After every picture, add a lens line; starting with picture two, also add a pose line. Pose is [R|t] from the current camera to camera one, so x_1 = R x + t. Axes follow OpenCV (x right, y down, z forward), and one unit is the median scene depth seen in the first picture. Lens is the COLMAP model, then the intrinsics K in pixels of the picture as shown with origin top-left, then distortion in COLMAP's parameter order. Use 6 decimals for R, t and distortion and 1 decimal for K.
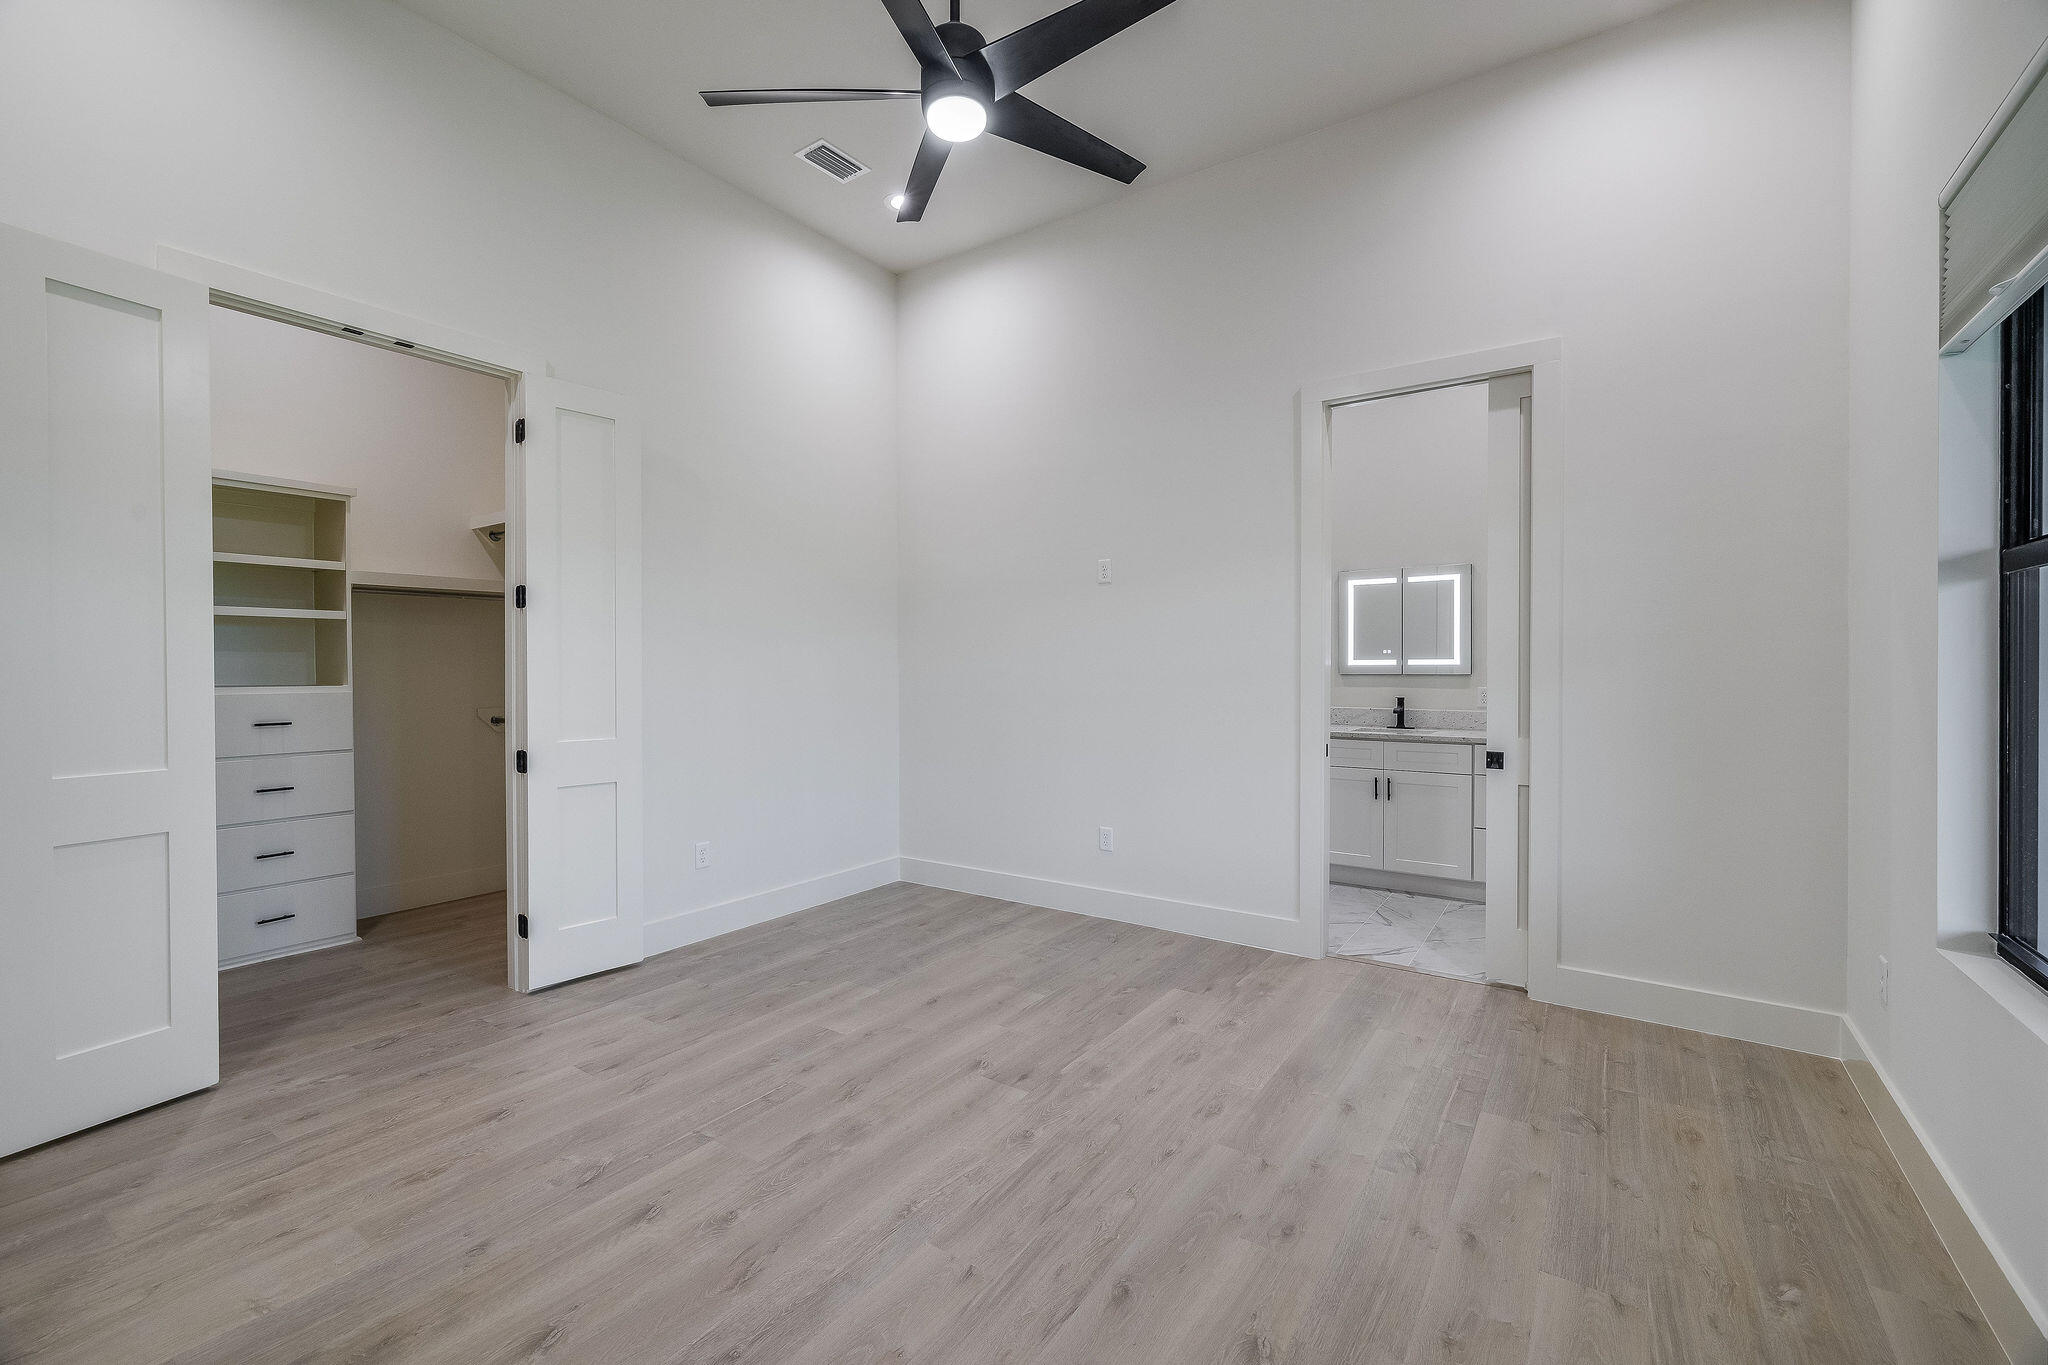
lens RADIAL K [[876.7, 0, 1018.0], [0, 876.7, 692.9], [0, 0, 1]] dist [0.000578, -0.000041]
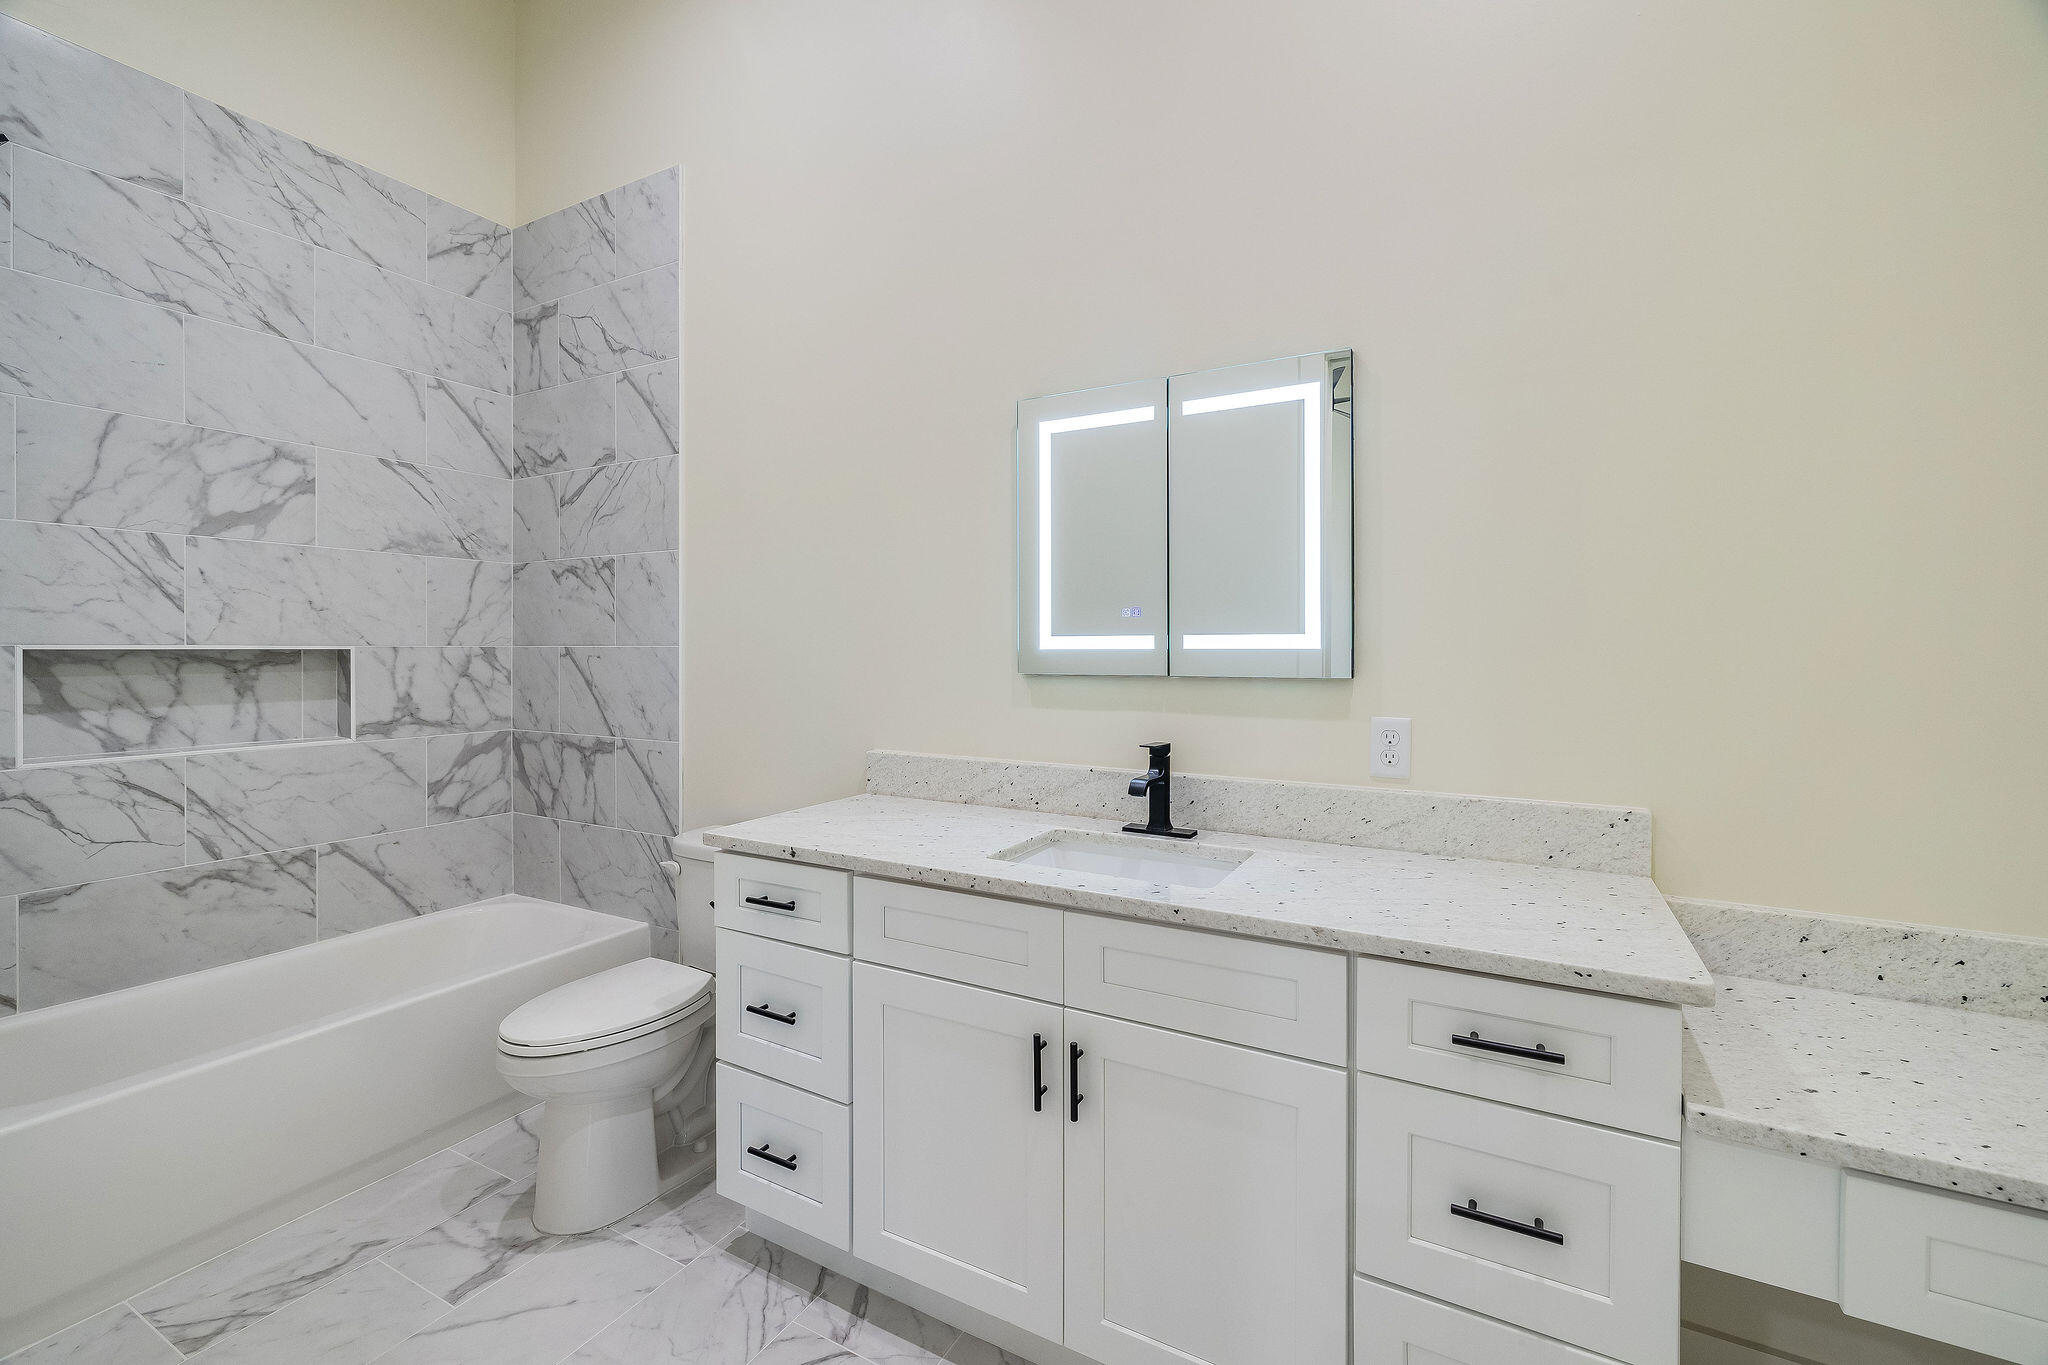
lens RADIAL K [[876.7, 0, 1021.4], [0, 876.7, 668.4], [0, 0, 1]] dist [0.000578, -0.000041]
pose [[0.995368, 0.002717, 0.096097, 0.348305], [-0.001907, 0.999962, -0.008518, -0.021541], [-0.096117, 0.008295, 0.995335, 0.659006]]
